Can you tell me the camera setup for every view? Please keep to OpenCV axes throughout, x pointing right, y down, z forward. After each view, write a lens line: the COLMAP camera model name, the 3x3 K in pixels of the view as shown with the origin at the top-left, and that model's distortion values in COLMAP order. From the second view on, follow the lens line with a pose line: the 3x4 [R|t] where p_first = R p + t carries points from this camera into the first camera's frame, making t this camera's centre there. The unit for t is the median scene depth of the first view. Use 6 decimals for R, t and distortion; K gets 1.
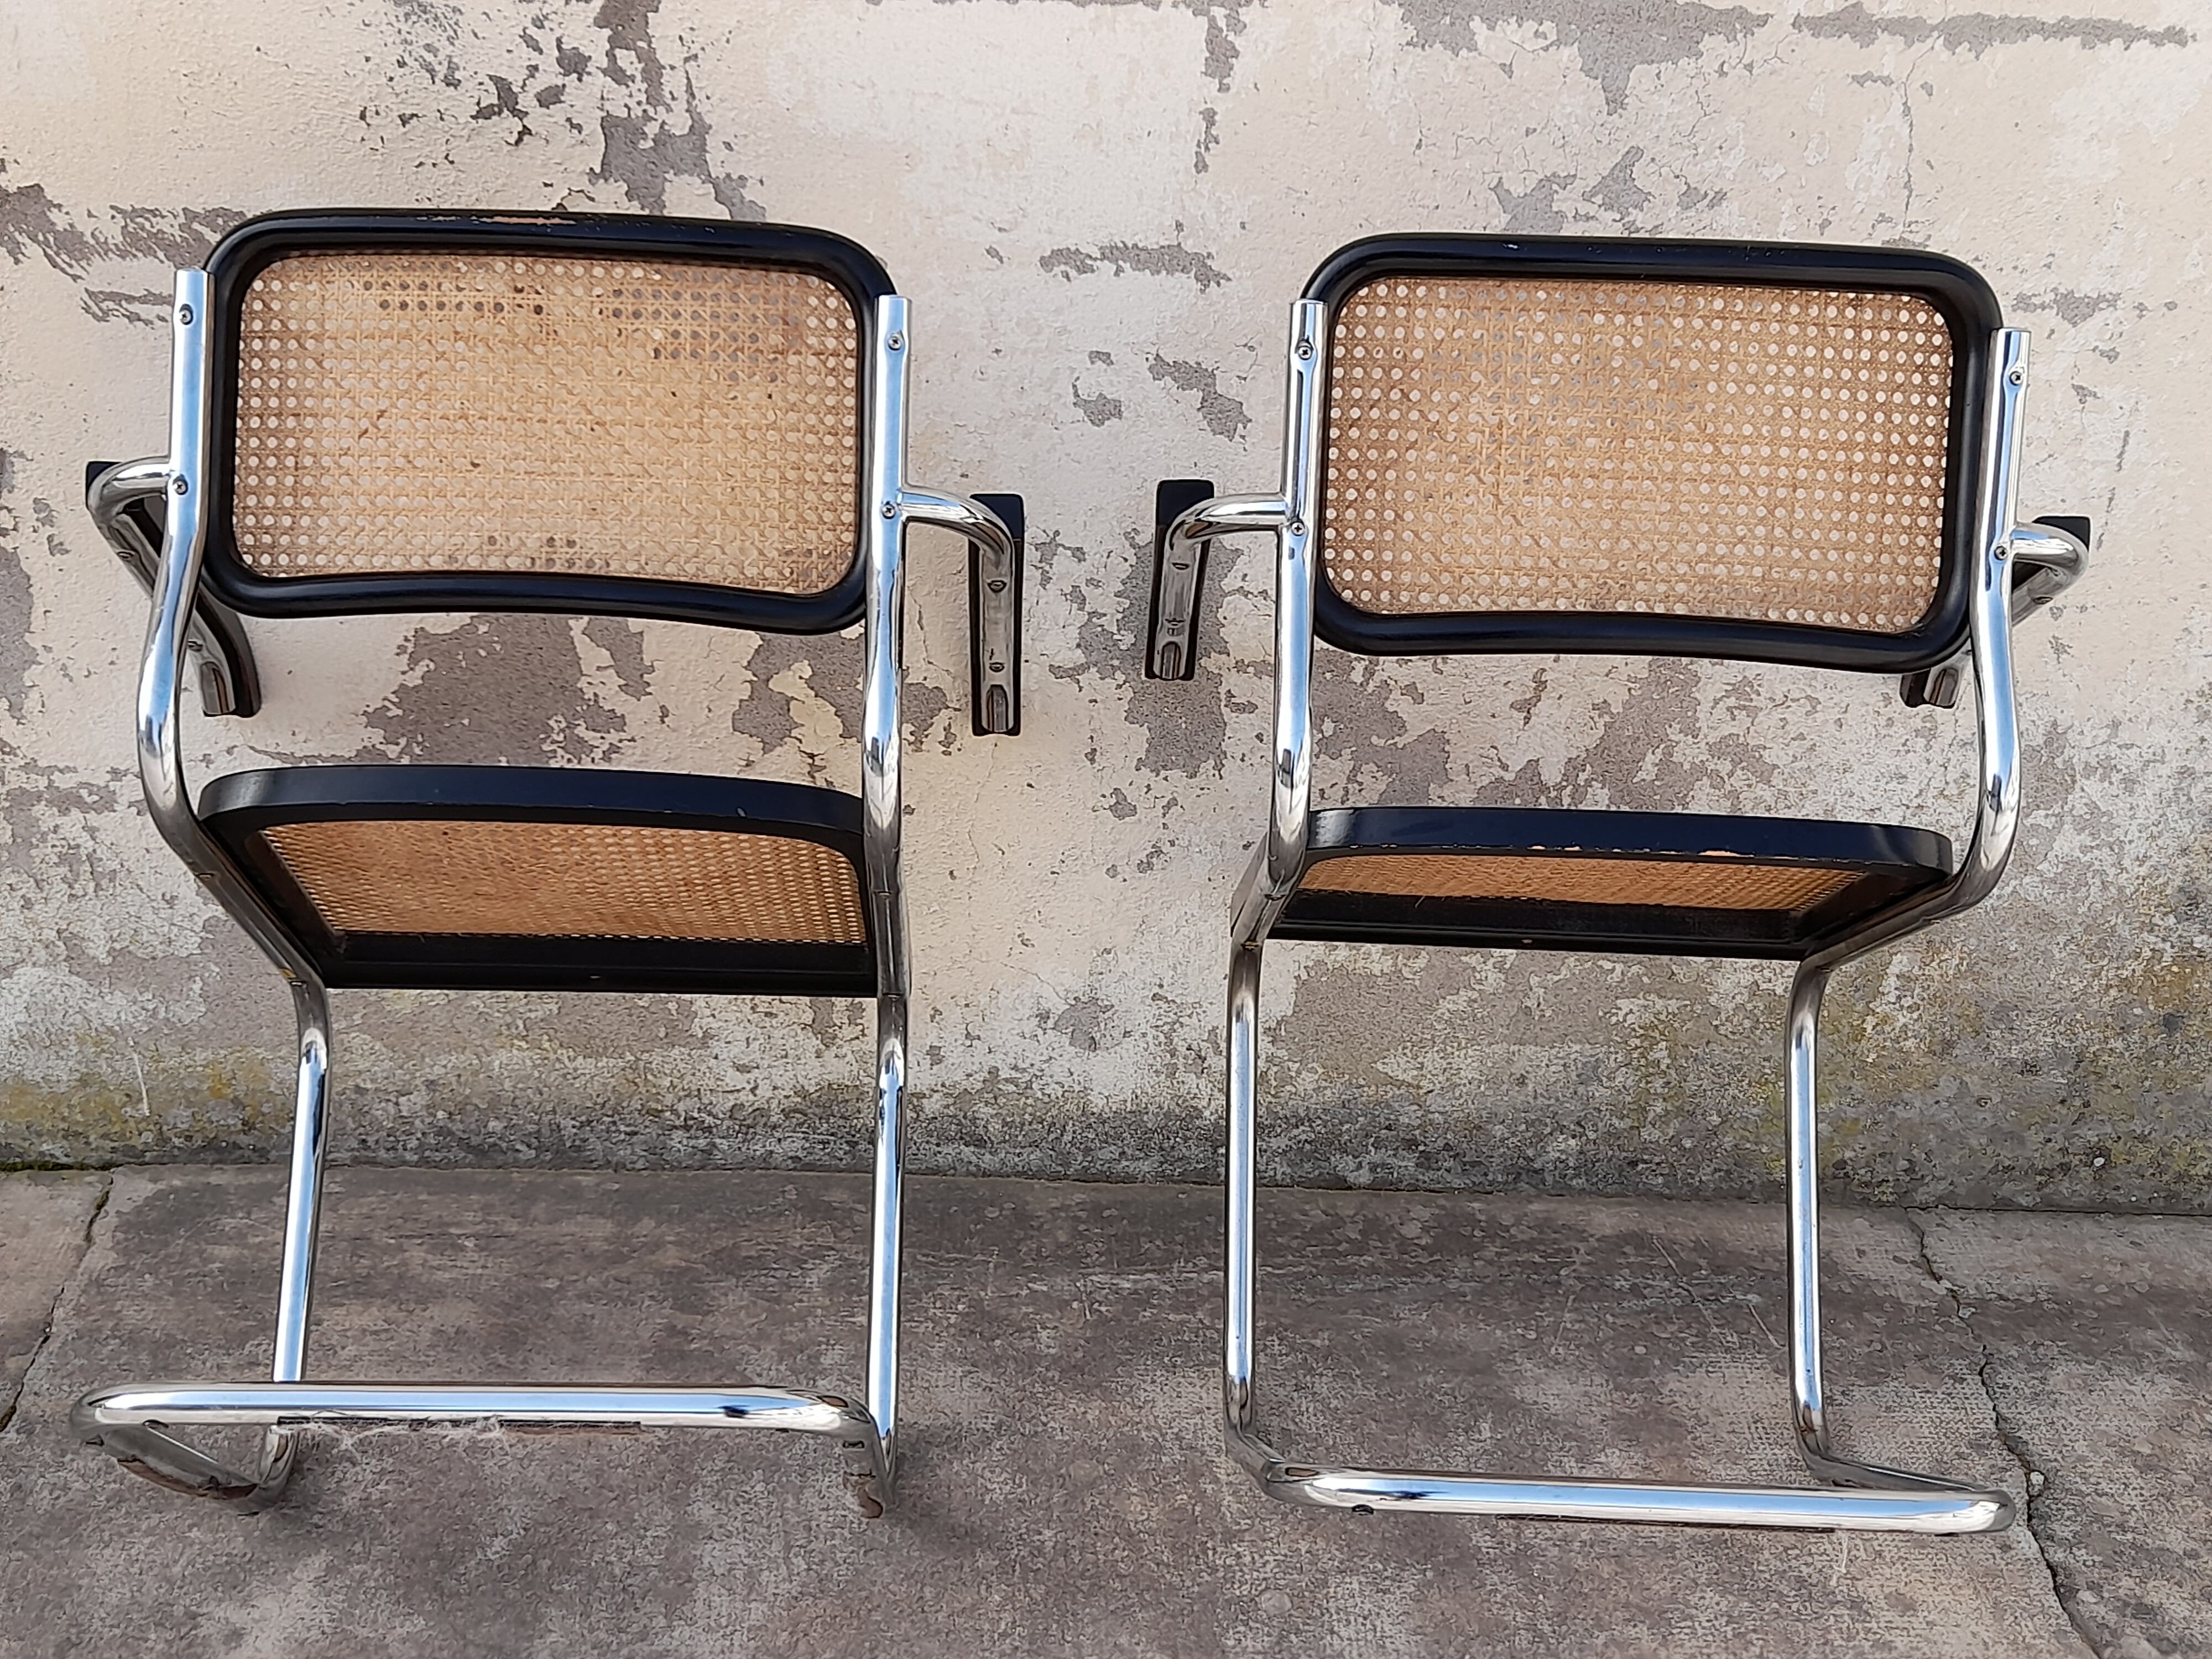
lens RADIAL K [[2595.8, 0, 1096.4], [0, 2595.8, 874.9], [0, 0, 1]] dist [0.029038, 0.003021]
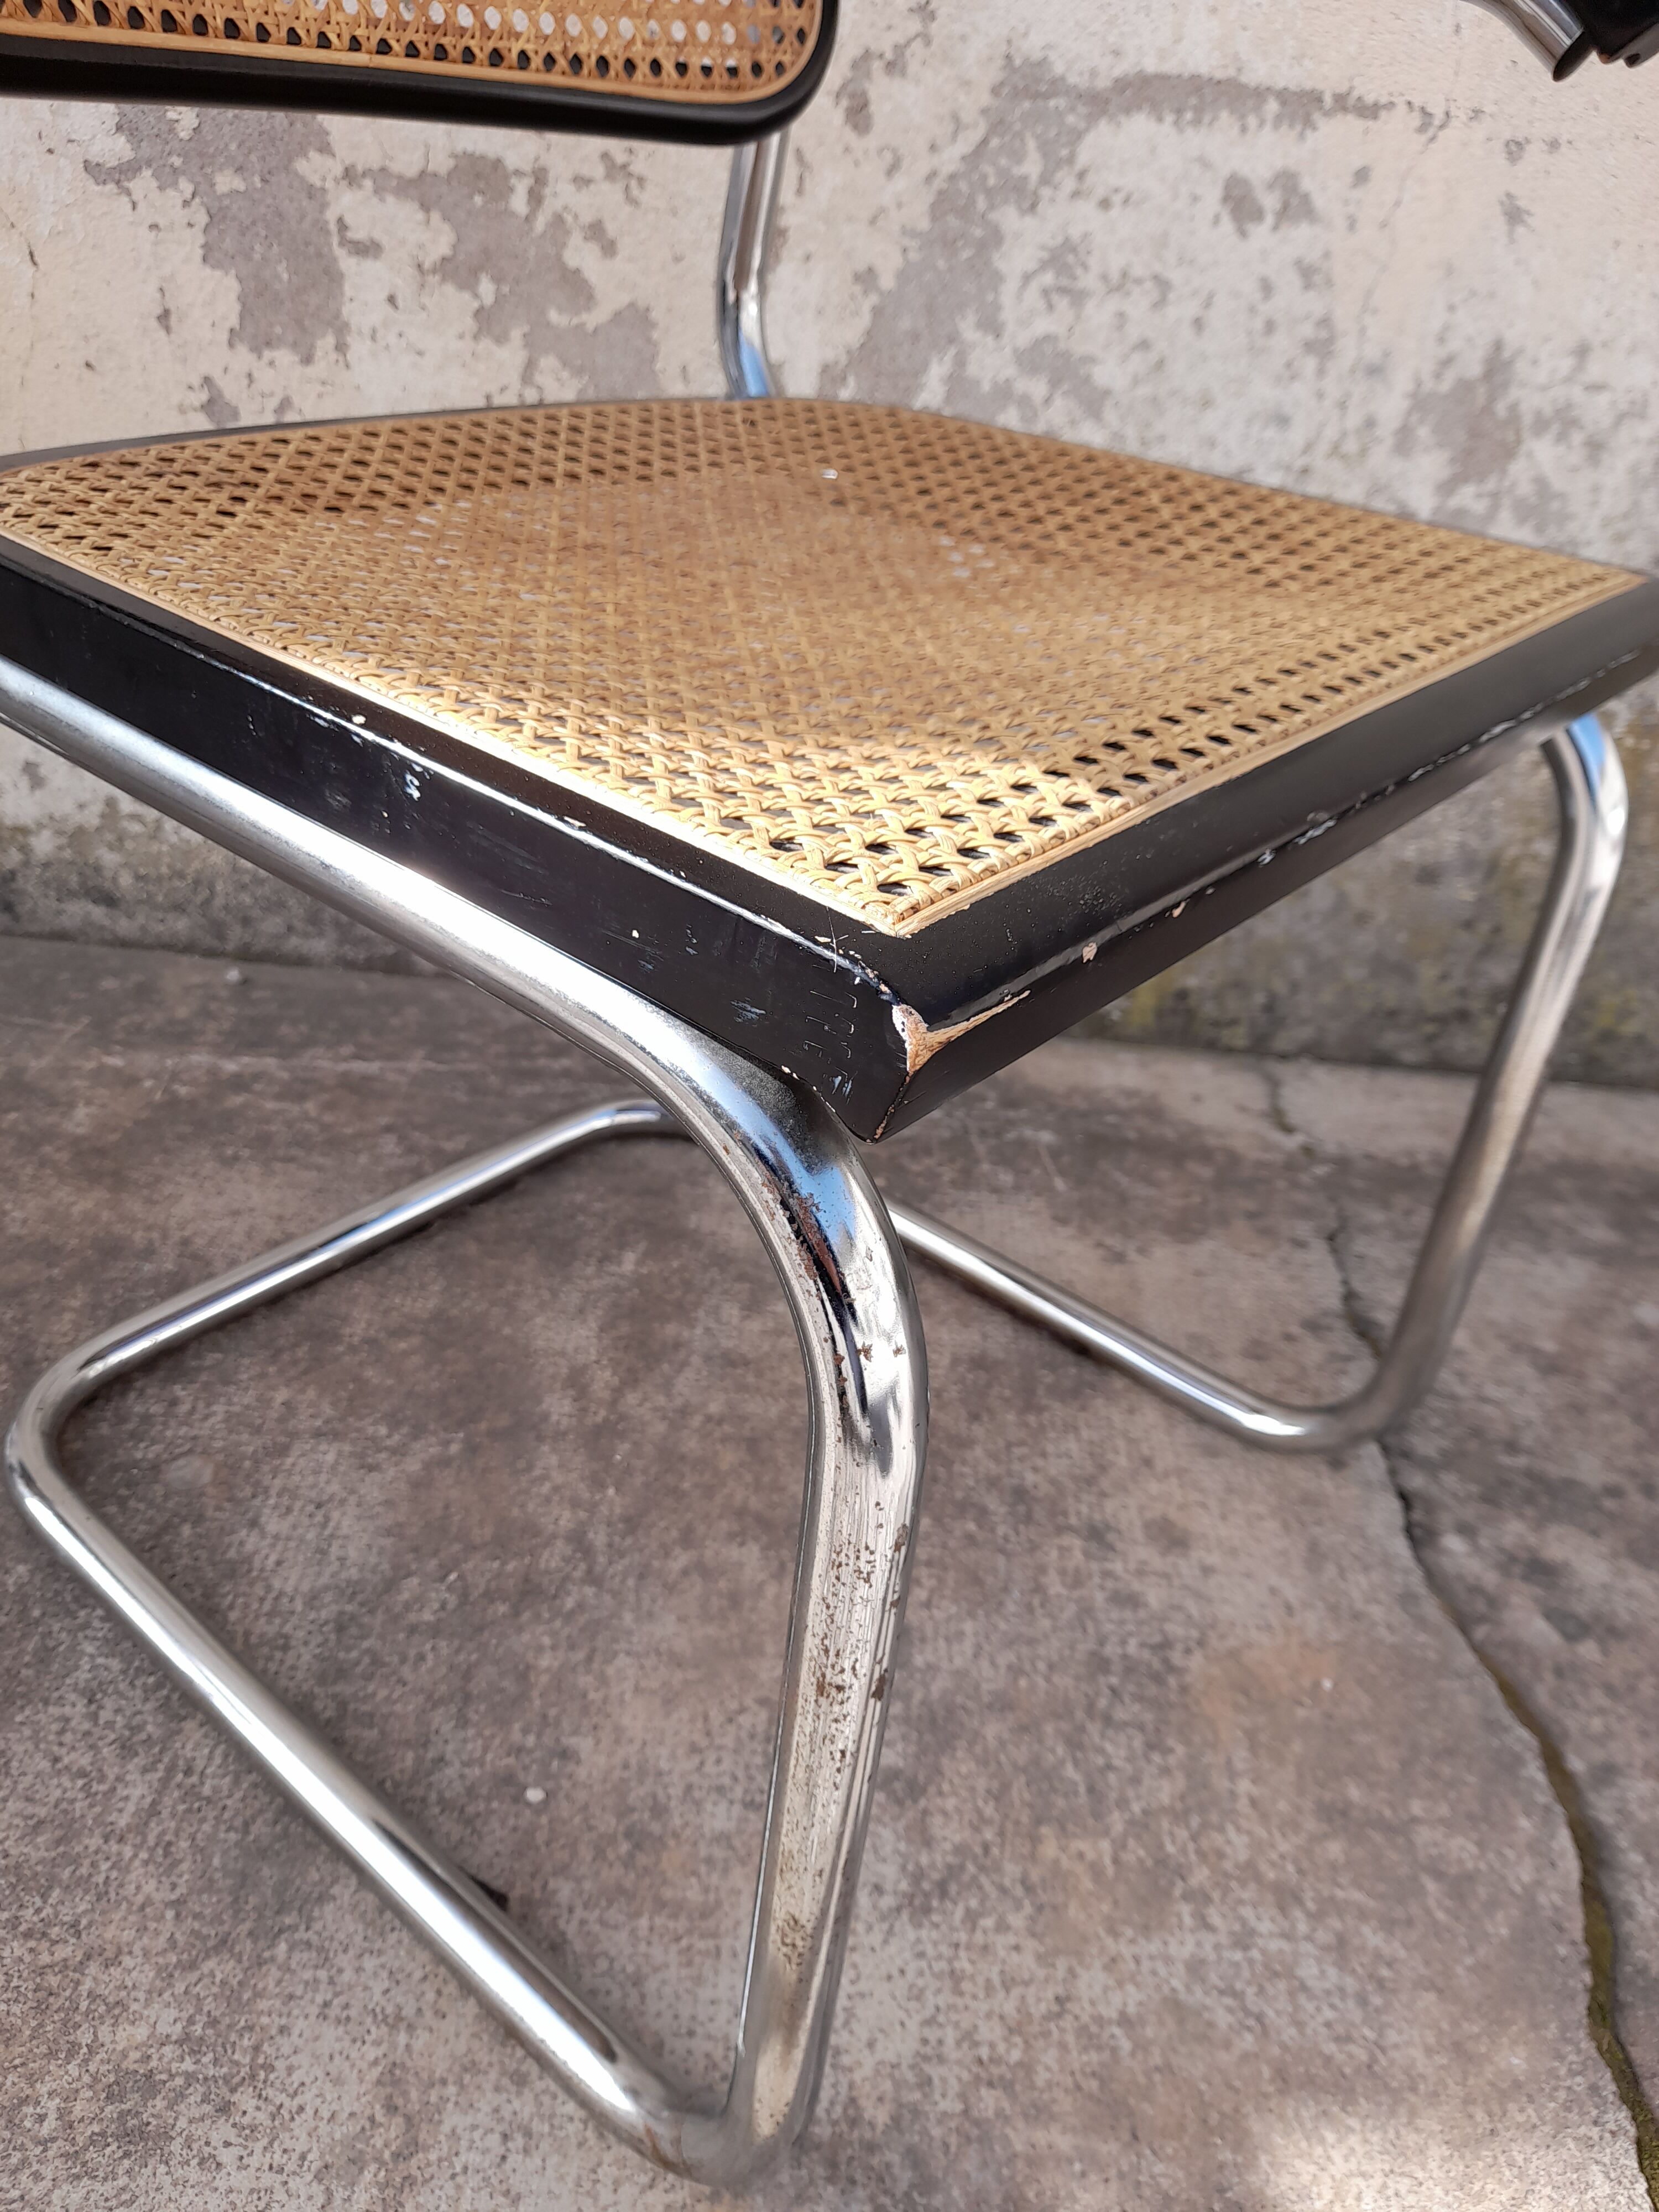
lens RADIAL K [[1656.4, 0, 777.7], [0, 1656.4, 1112.9], [0, 0, 1]] dist [0.004476, -0.005177]
pose [[0.997756, 0.058912, -0.031802, 0.193148], [-0.057530, 0.997428, 0.042752, 0.143014], [0.034239, -0.040826, 0.998579, 0.519842]]
